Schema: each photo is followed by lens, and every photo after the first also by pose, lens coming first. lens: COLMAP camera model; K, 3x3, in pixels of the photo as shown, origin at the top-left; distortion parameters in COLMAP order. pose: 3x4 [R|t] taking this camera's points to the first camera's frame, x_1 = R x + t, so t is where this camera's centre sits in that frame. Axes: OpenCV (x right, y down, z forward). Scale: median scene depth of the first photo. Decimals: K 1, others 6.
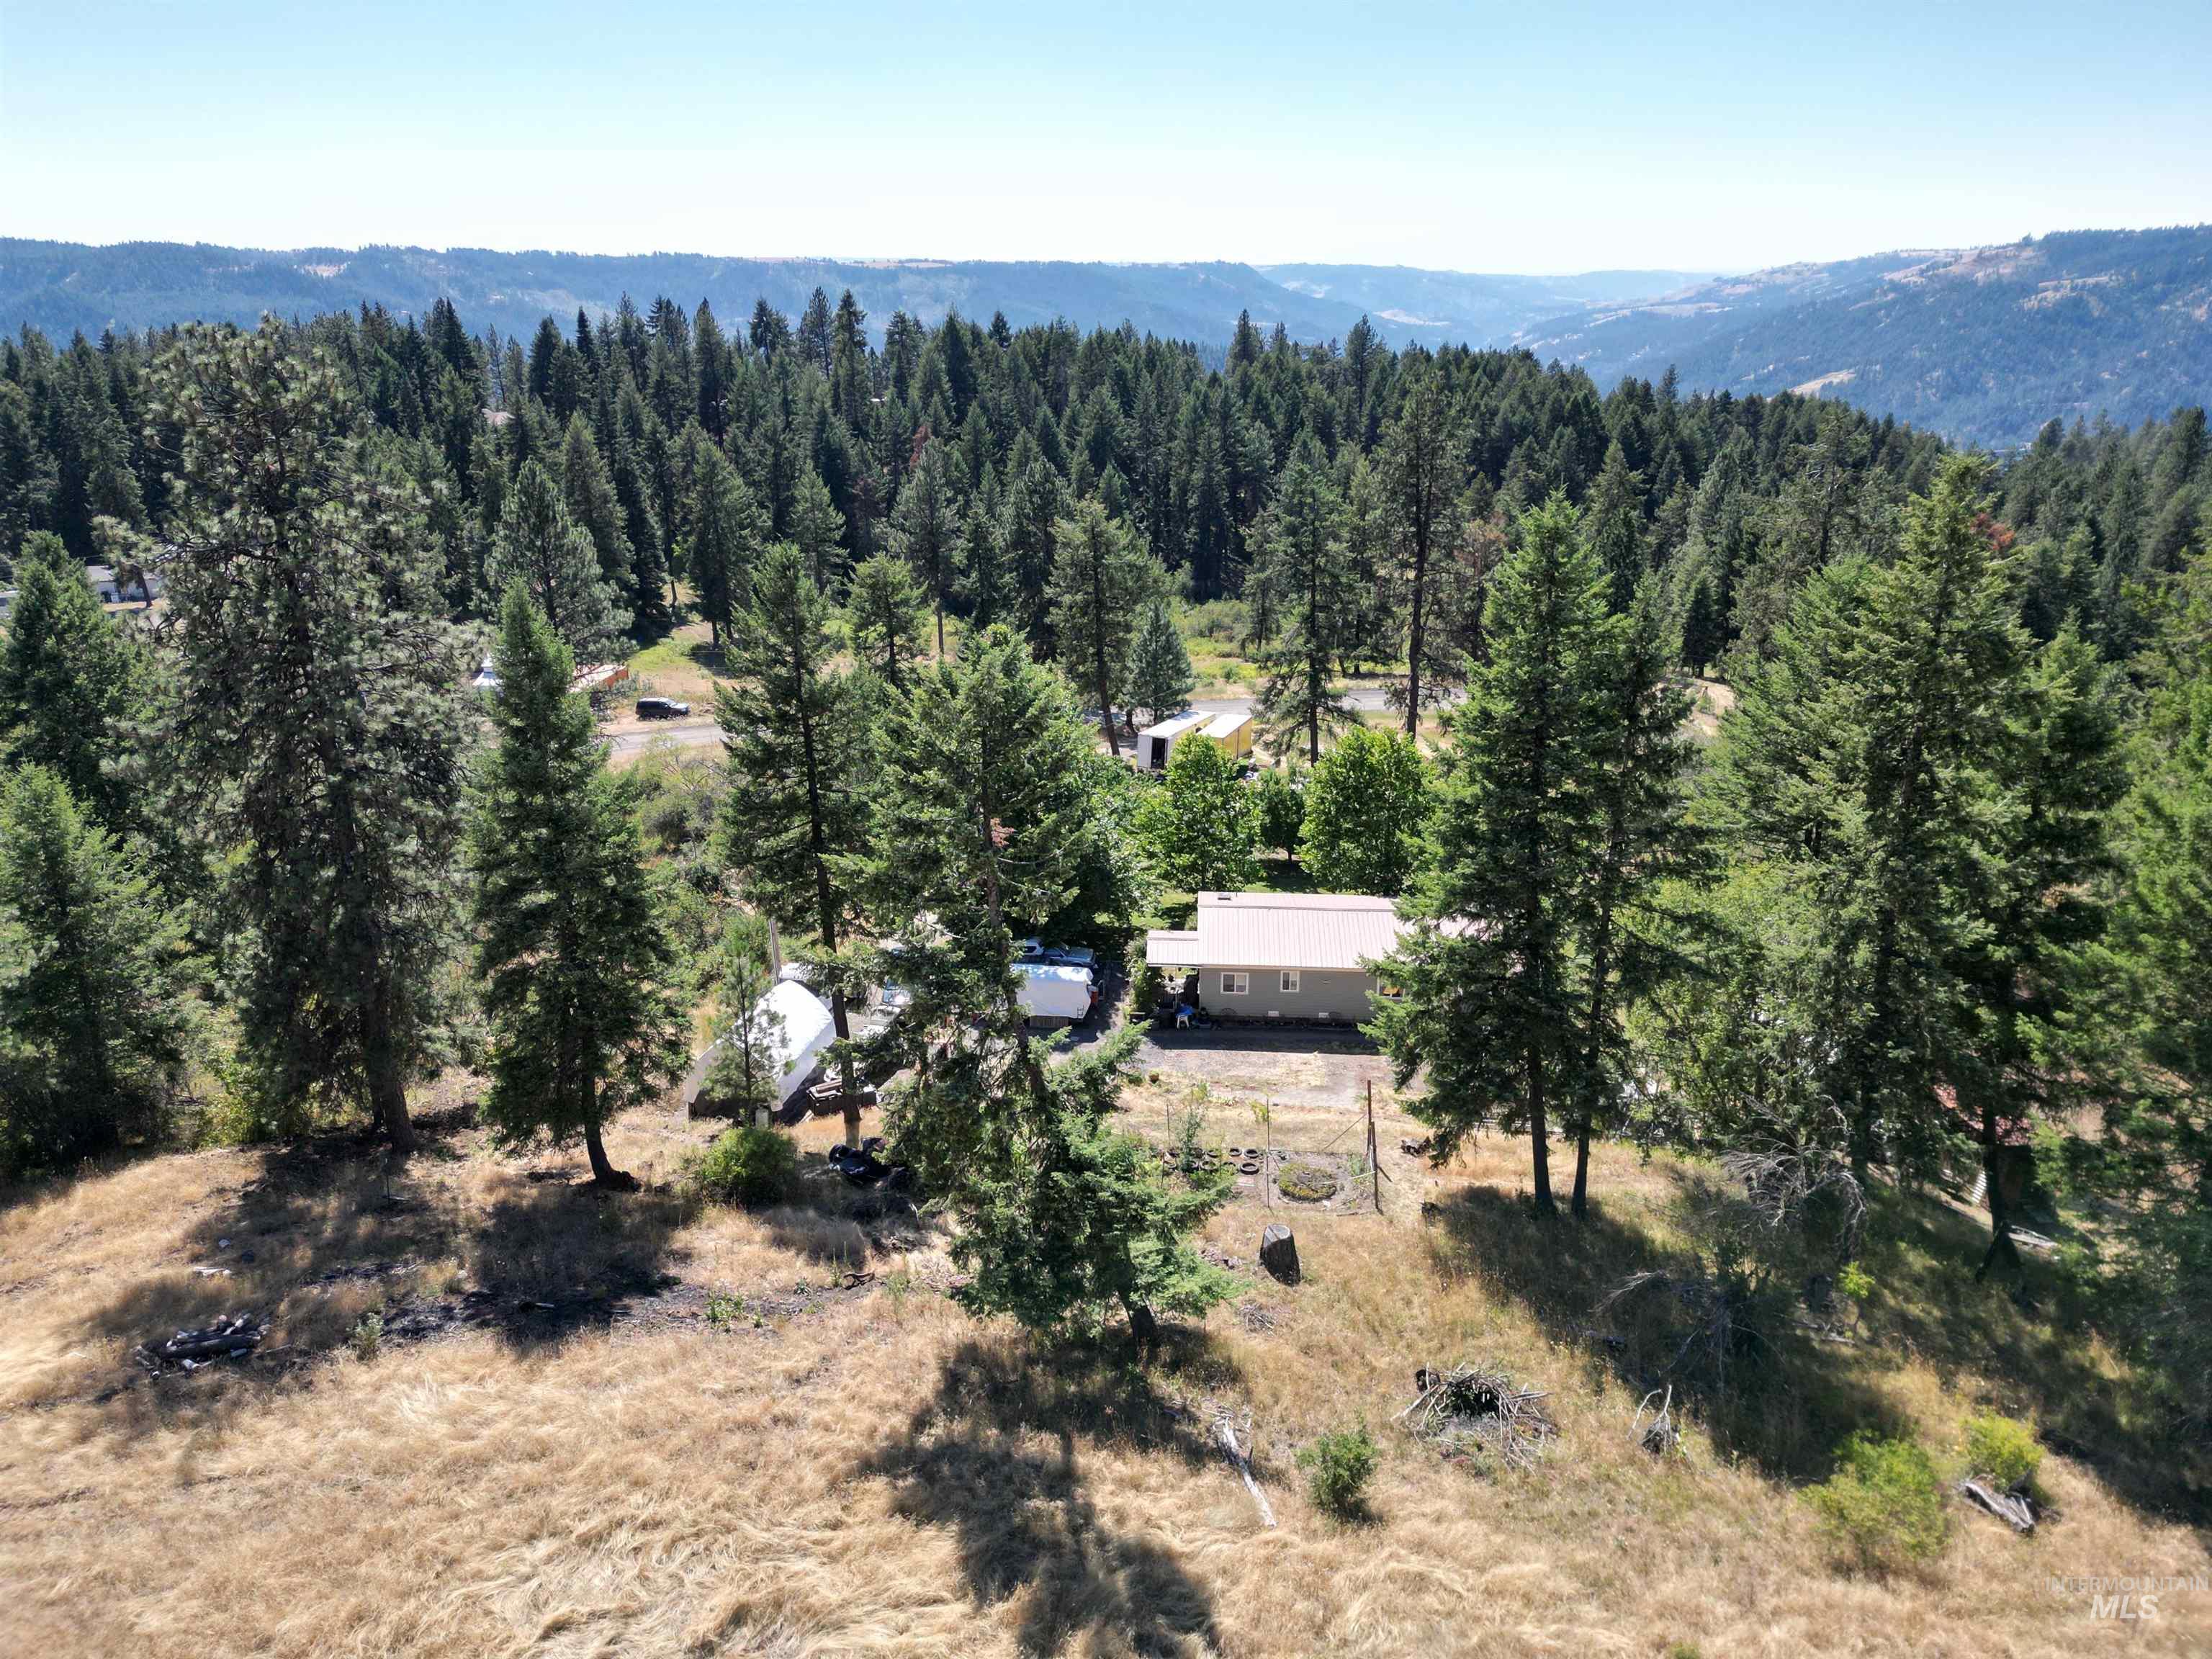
lens RADIAL K [[1533.5, 0, 1107.3], [0, 1533.5, 837.2], [0, 0, 1]] dist [0.068178, -0.051464]
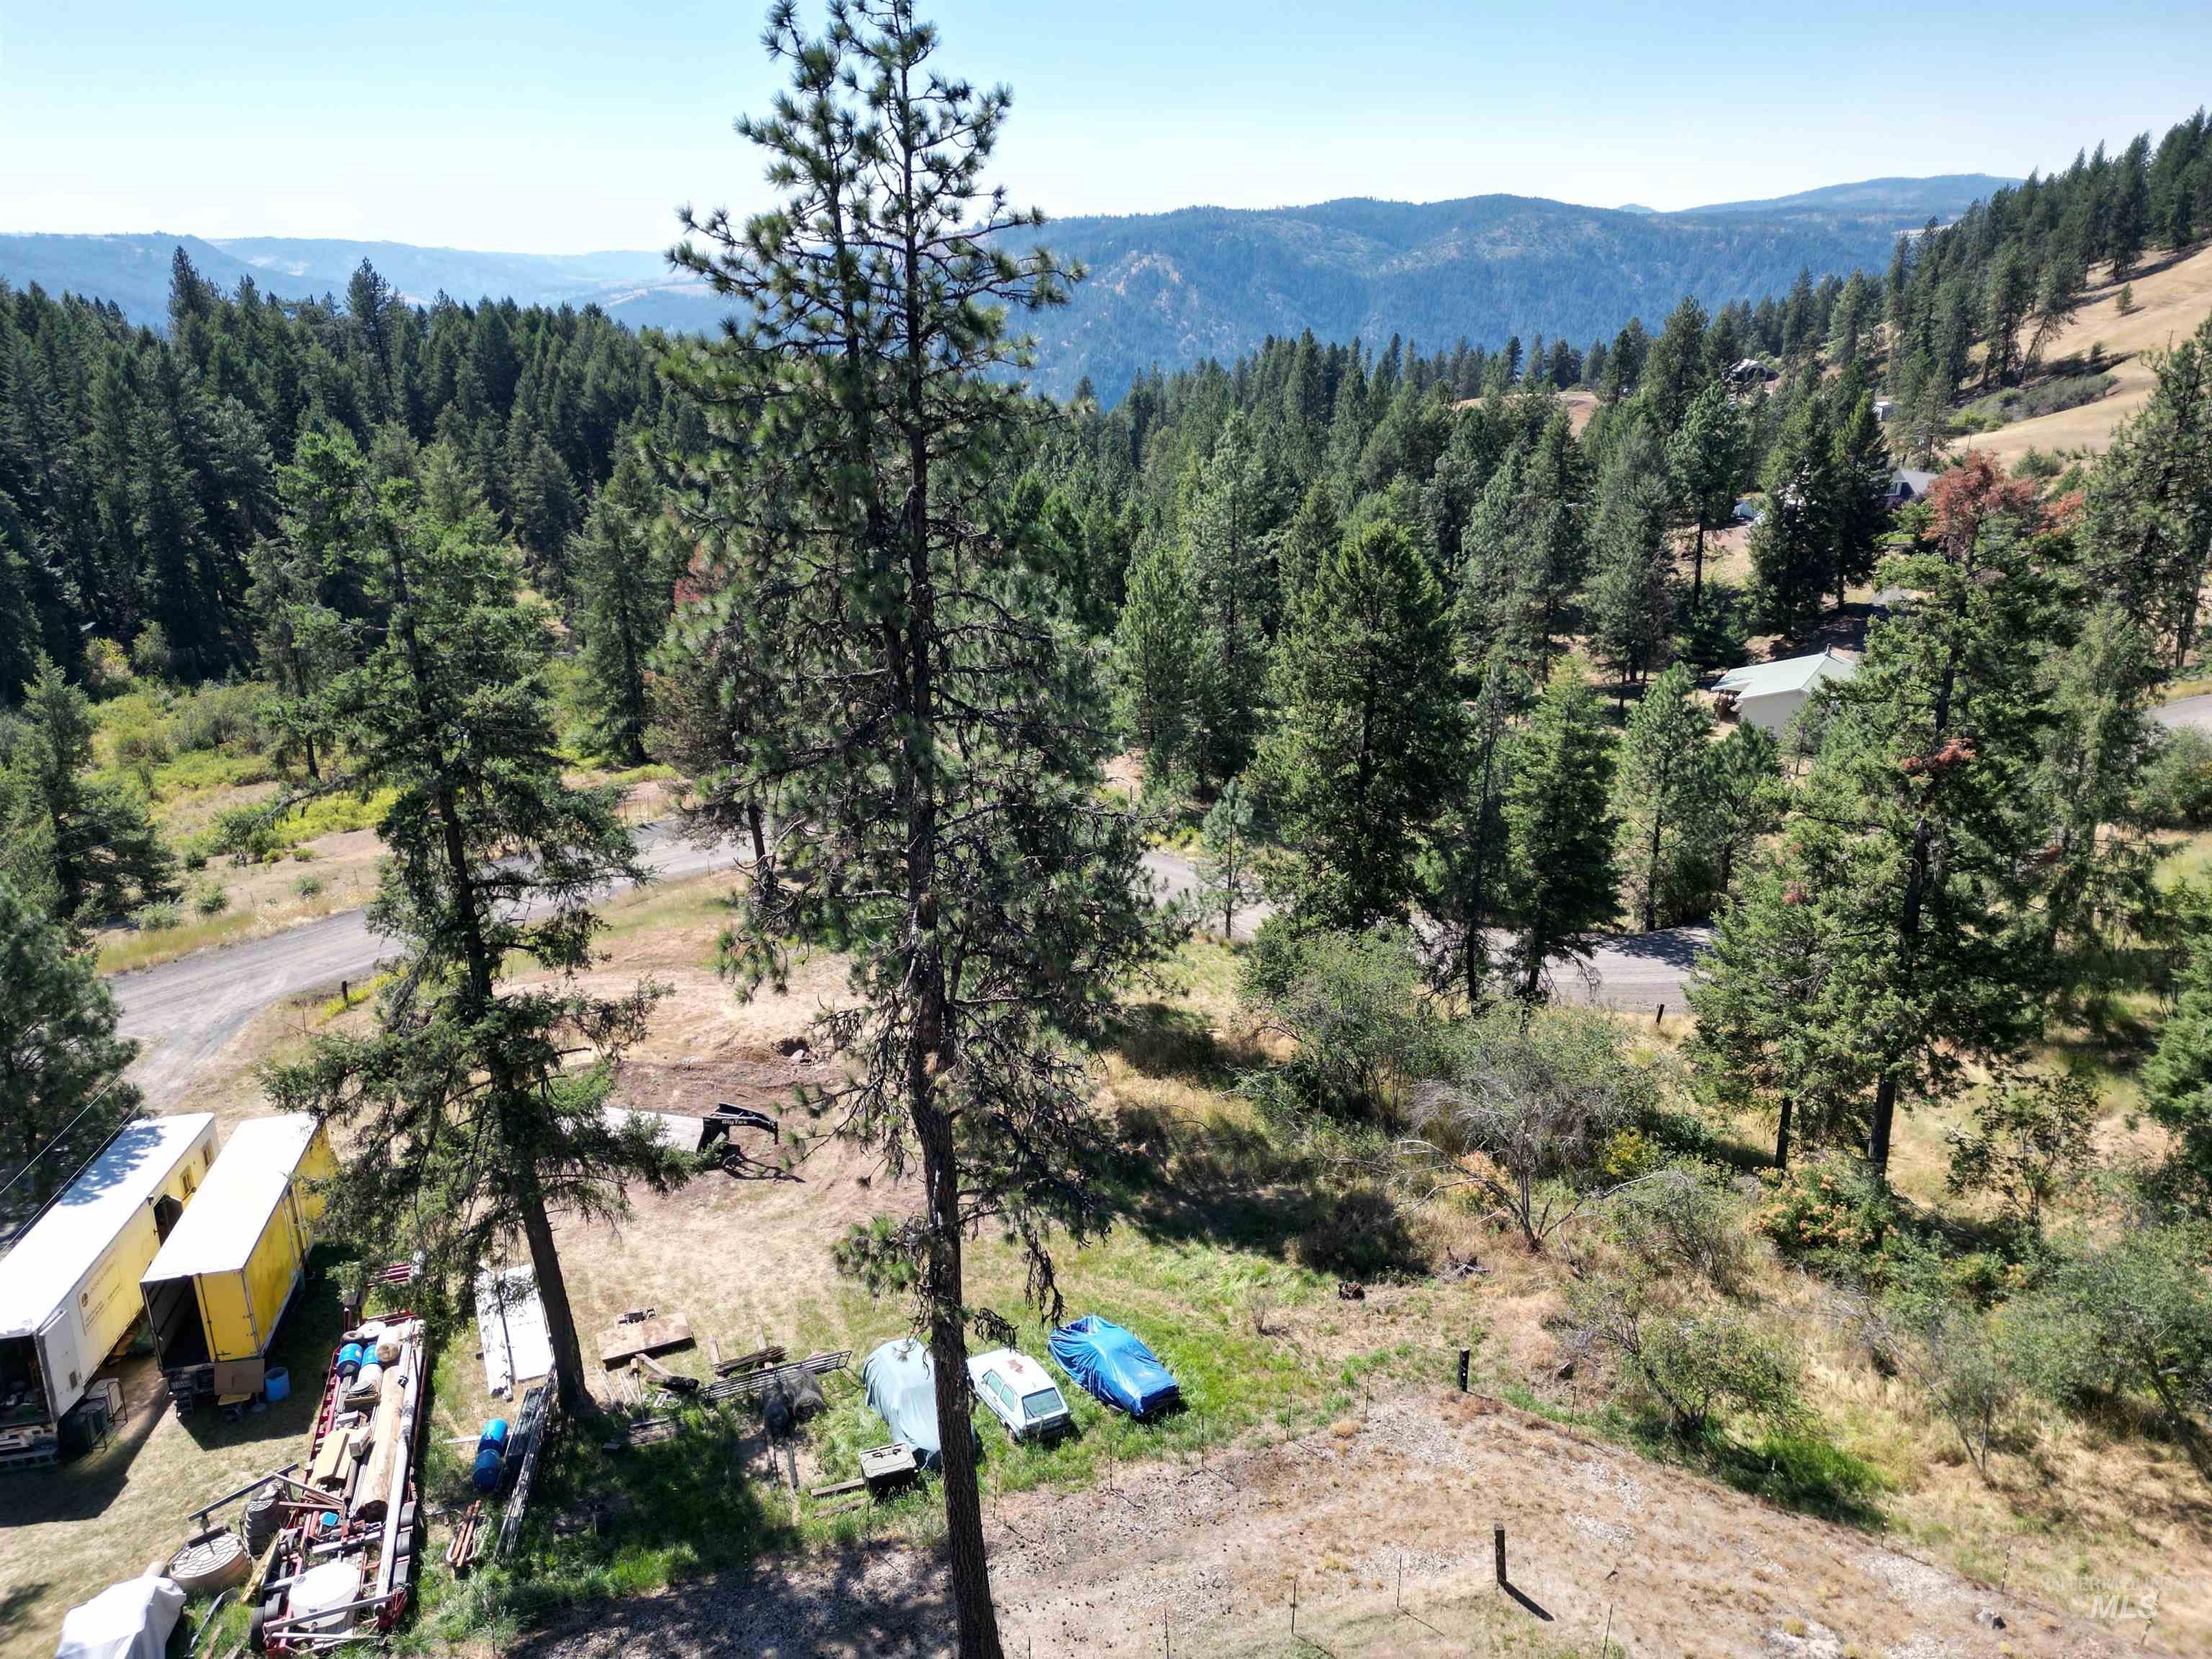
lens RADIAL K [[1553.9, 0, 1106.0], [0, 1553.9, 829.5], [0, 0, 1]] dist [0.113035, -0.103685]
pose [[0.839198, -0.191752, 0.508899, 0.059364], [0.190604, 0.980125, 0.054995, -0.111637], [-0.509330, 0.050846, 0.859068, 0.473939]]
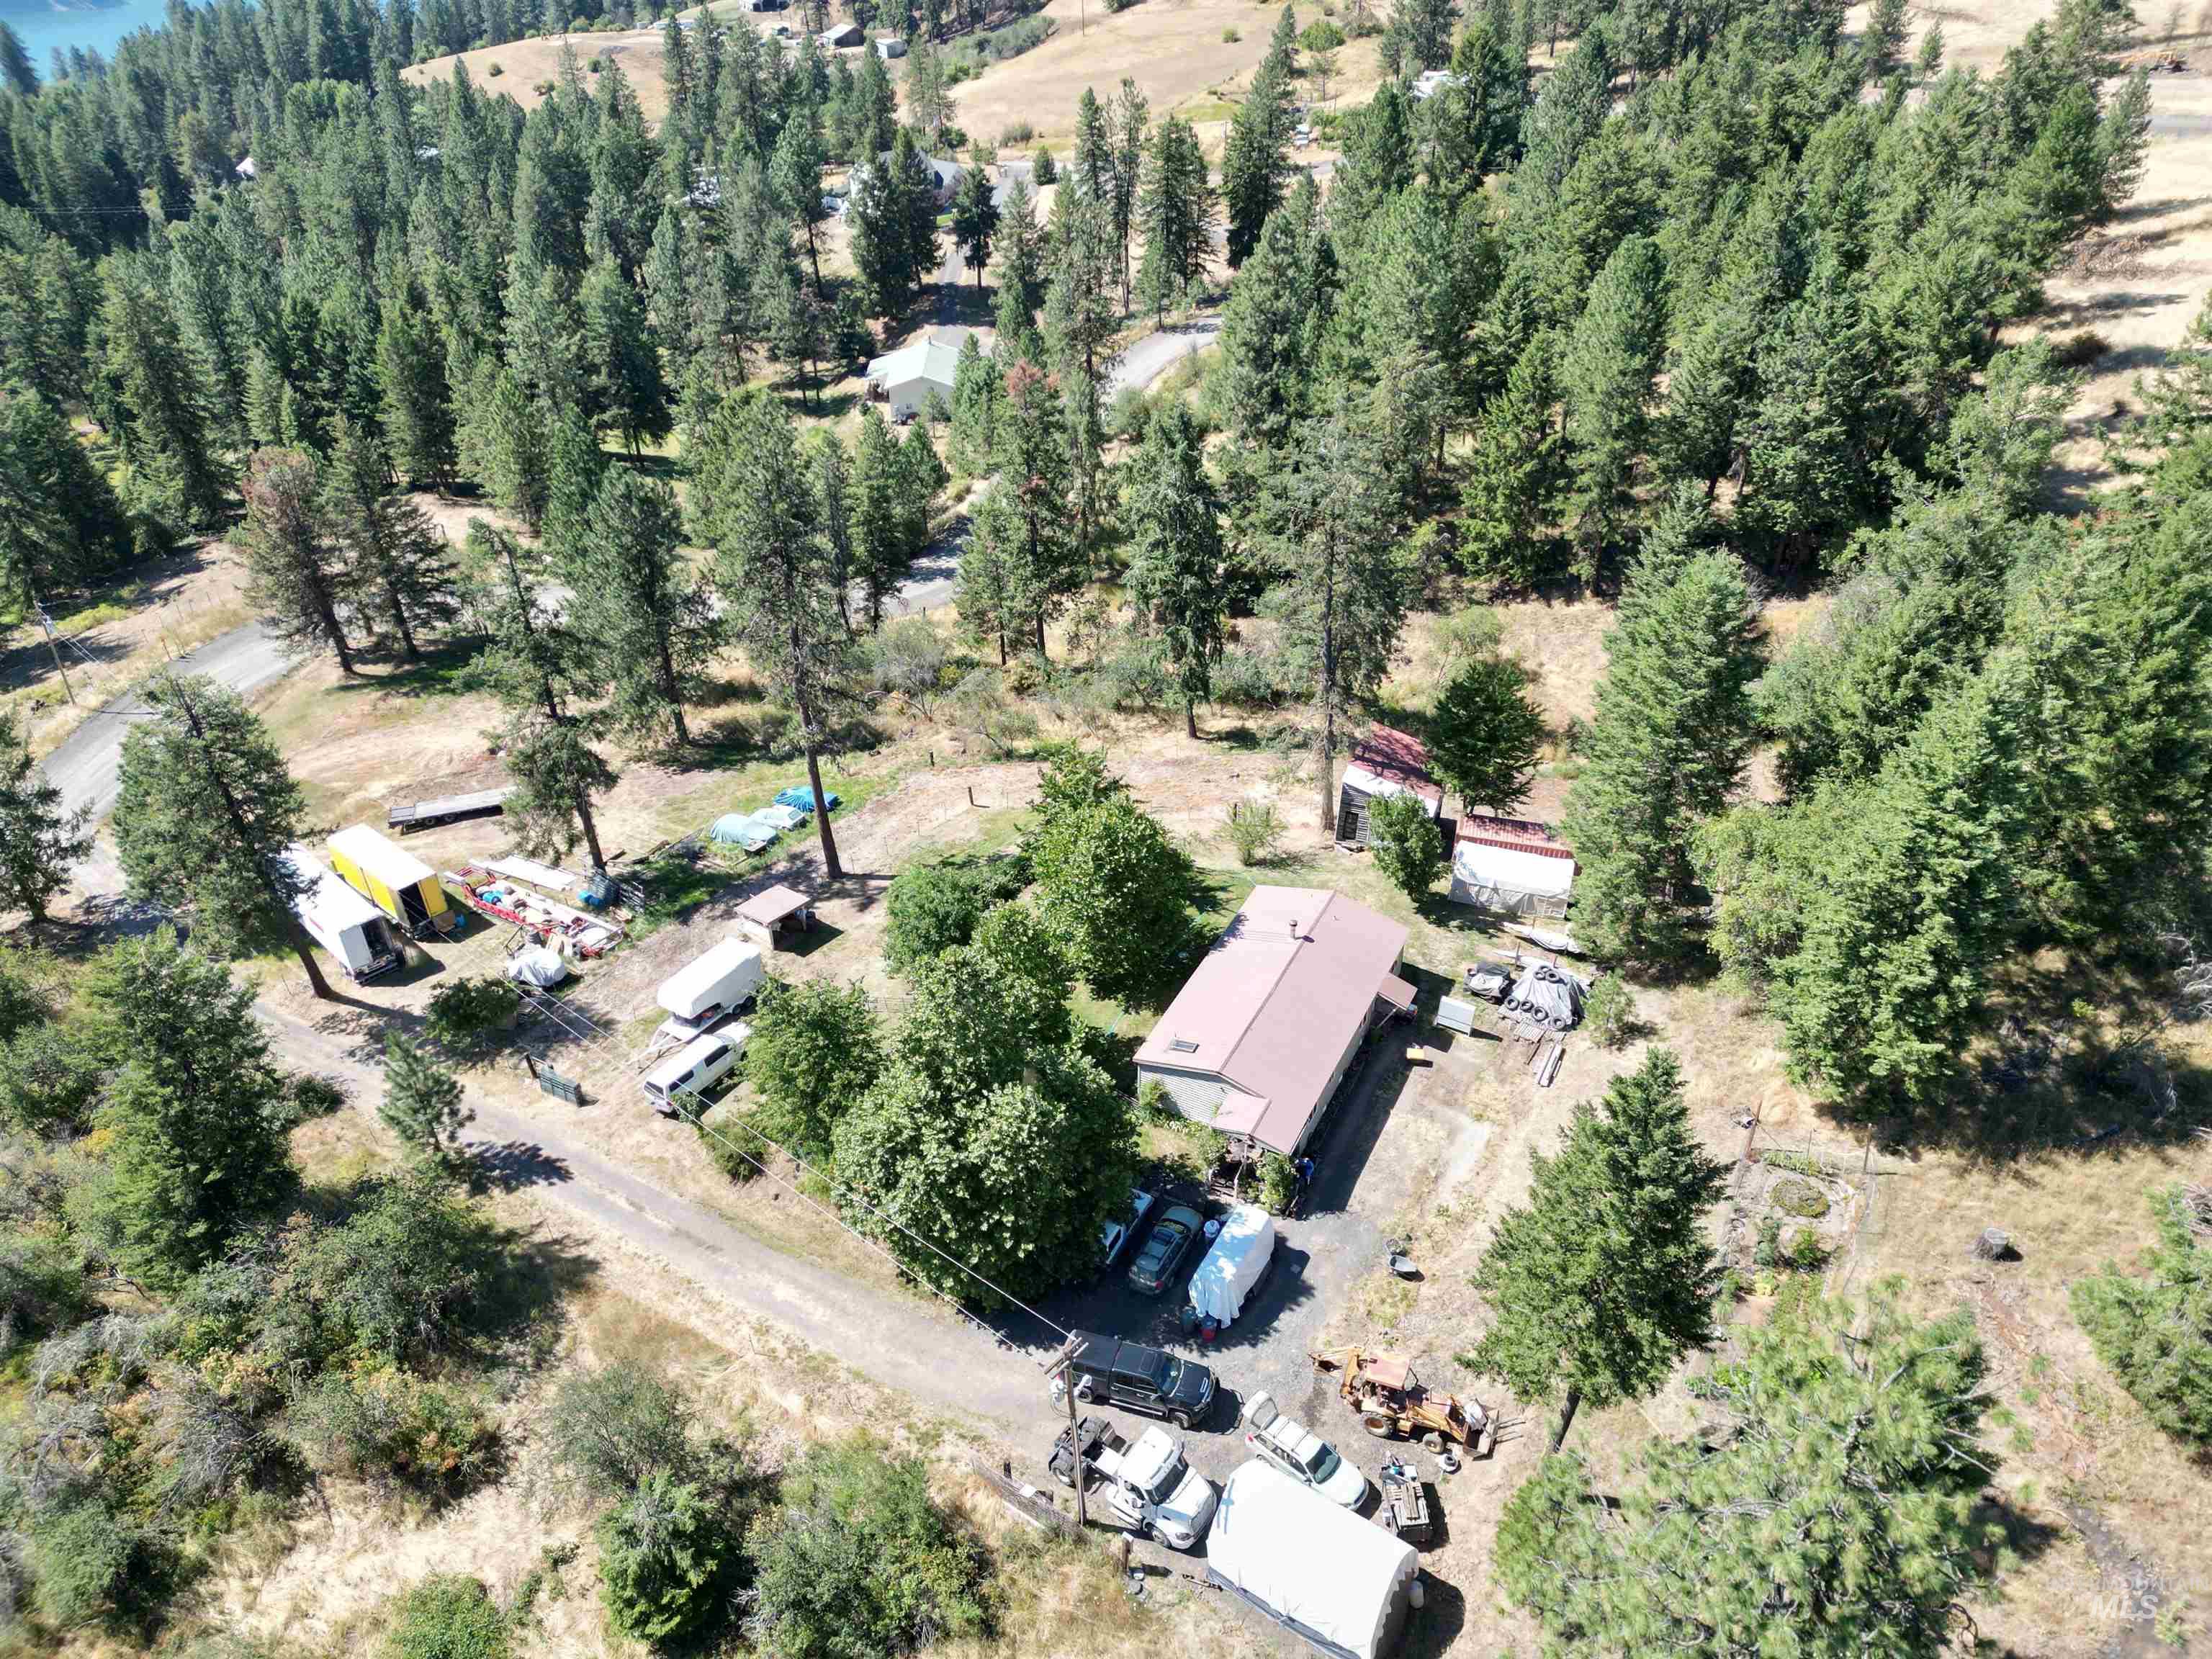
lens RADIAL K [[1550.4, 0, 1101.7], [0, 1550.4, 827.3], [0, 0, 1]] dist [0.059004, -0.052678]
pose [[0.407349, -0.511057, 0.756893, -0.285910], [0.321236, 0.855988, 0.405082, -0.229210], [-0.854912, 0.078132, 0.512856, 0.253937]]
